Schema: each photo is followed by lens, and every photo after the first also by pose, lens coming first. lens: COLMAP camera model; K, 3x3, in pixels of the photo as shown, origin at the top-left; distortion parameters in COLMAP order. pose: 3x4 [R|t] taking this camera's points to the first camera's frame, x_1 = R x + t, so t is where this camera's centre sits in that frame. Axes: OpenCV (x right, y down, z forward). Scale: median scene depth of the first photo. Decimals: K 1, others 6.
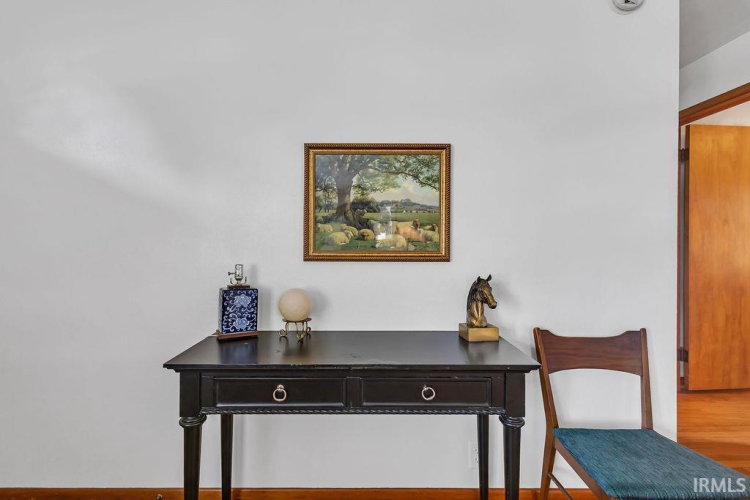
lens RADIAL K [[351.2, 0, 375.0], [0, 351.2, 249.7], [0, 0, 1]] dist [0.009631, -0.000439]
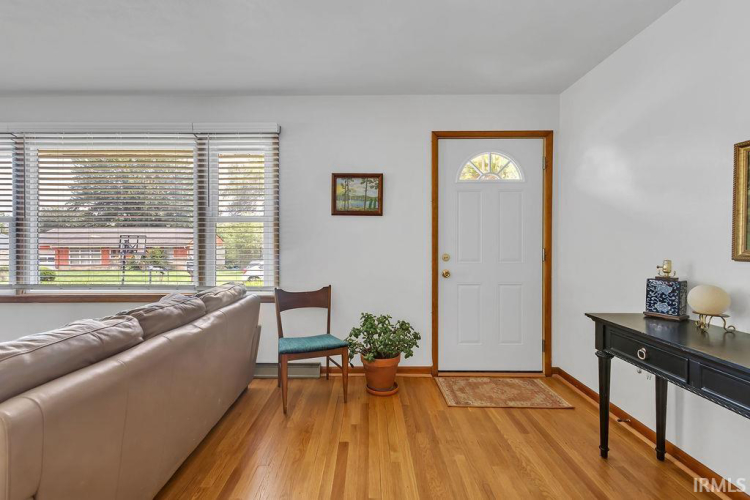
lens RADIAL K [[351.2, 0, 369.2], [0, 351.2, 247.4], [0, 0, 1]] dist [0.009631, -0.000439]
pose [[-0.019893, 0.009953, -0.999753, 0.908514], [-0.006496, 0.999928, 0.010084, -0.009646], [0.999781, 0.006695, -0.019827, -0.029092]]
